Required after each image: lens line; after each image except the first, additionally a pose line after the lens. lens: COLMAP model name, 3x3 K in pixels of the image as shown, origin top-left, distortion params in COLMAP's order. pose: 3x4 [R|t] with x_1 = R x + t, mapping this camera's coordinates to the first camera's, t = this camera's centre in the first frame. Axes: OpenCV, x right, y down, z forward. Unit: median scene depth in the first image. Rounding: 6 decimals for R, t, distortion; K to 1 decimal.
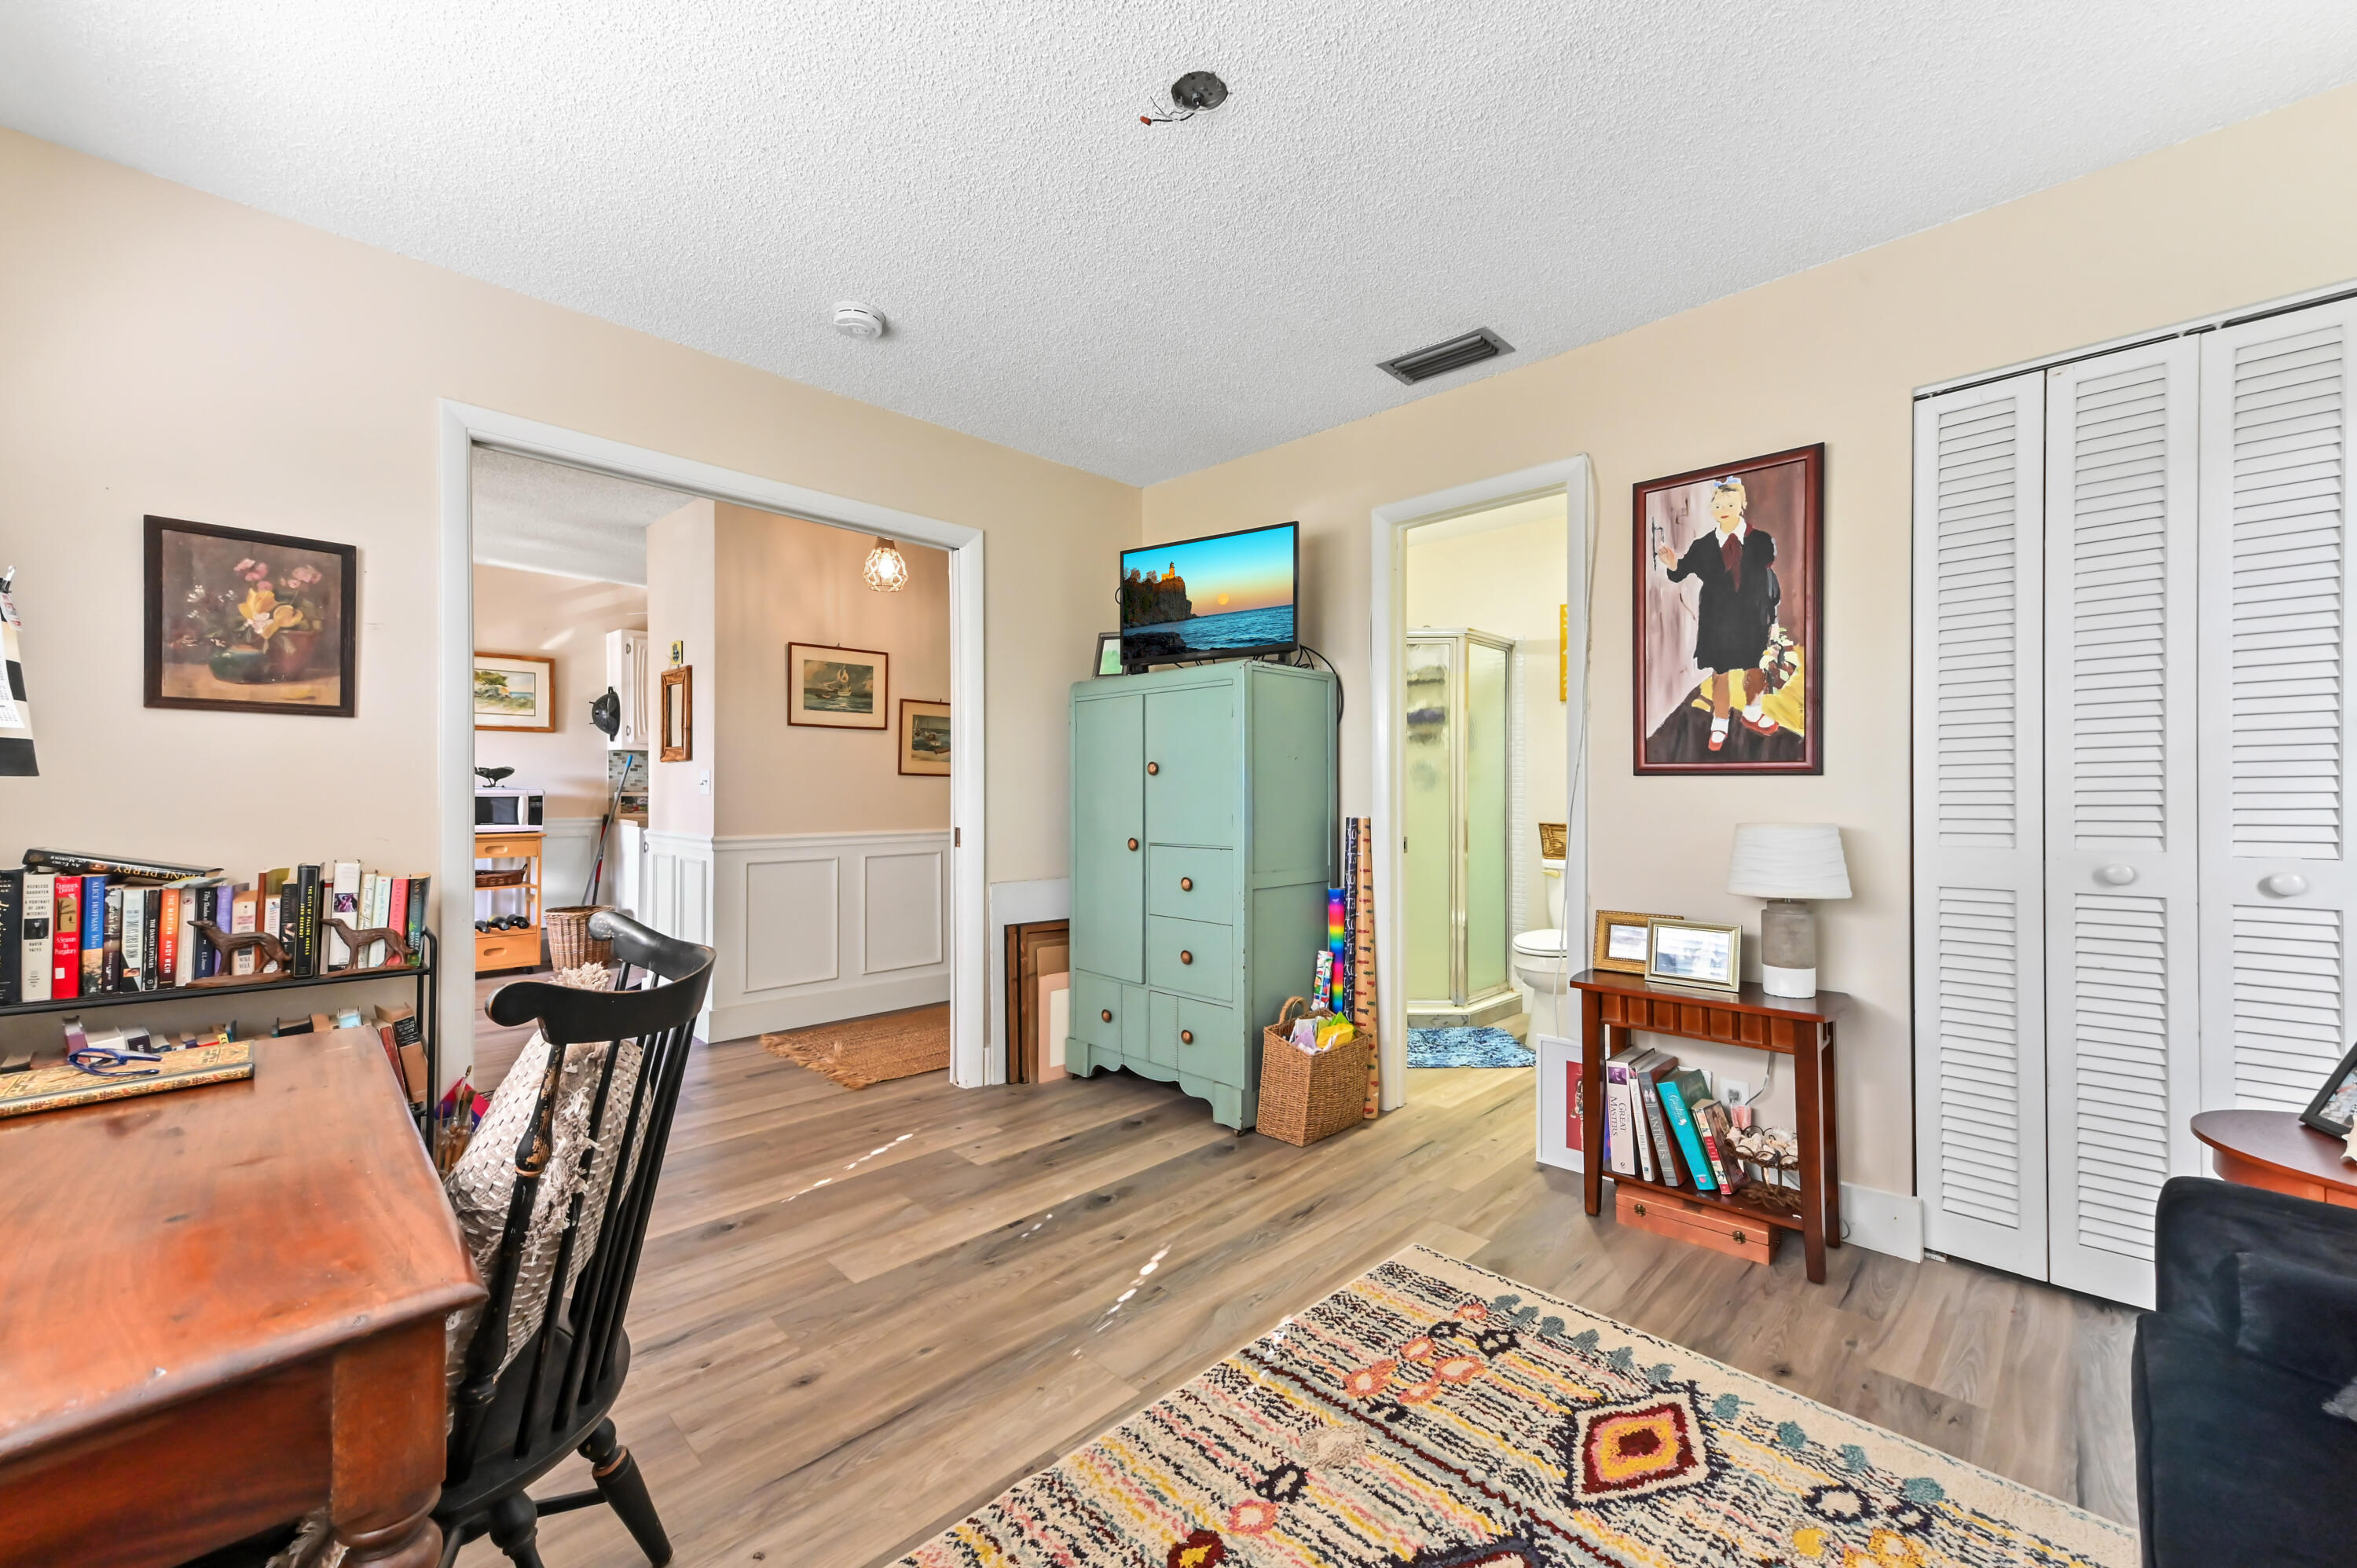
lens RADIAL K [[937.0, 0, 1173.2], [0, 937.0, 781.4], [0, 0, 1]] dist [0.012747, 0.000599]
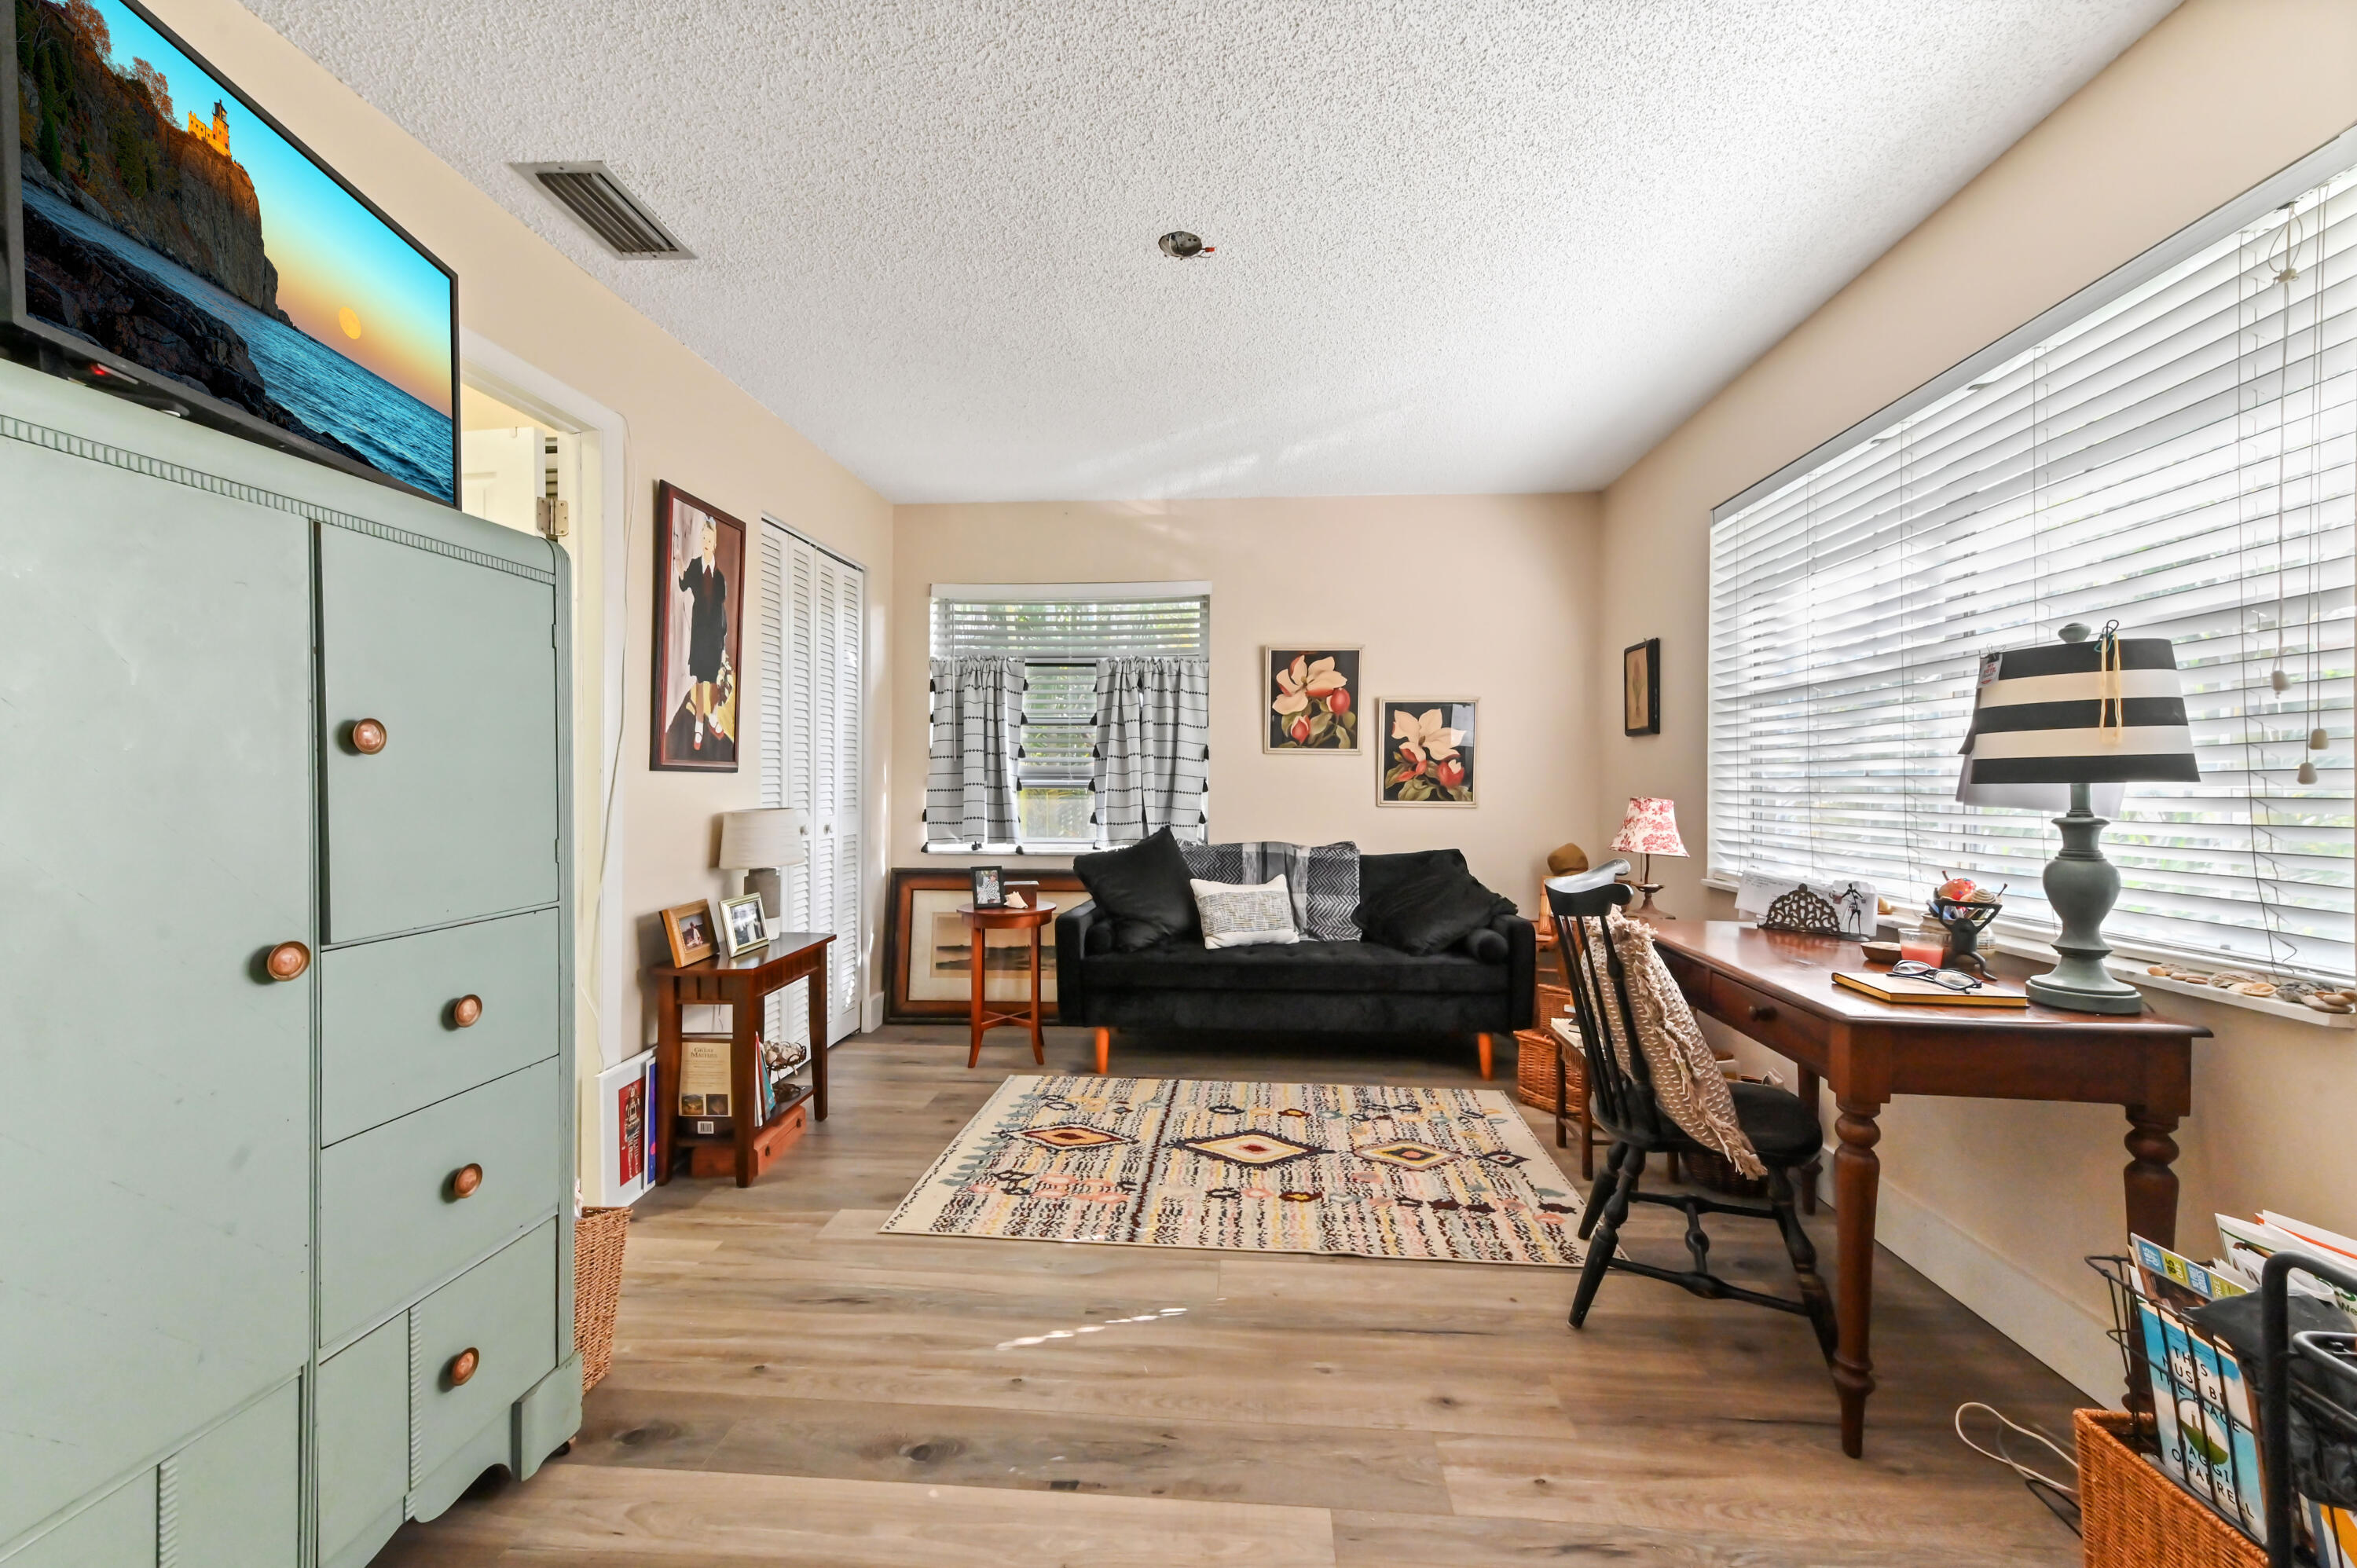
lens RADIAL K [[937.0, 0, 1181.8], [0, 937.0, 785.6], [0, 0, 1]] dist [0.012747, 0.000599]
pose [[-0.663029, -0.008174, 0.748549, -0.835934], [-0.016697, 0.999853, -0.003871, 0.006186], [-0.748408, -0.015065, -0.663068, 1.663396]]
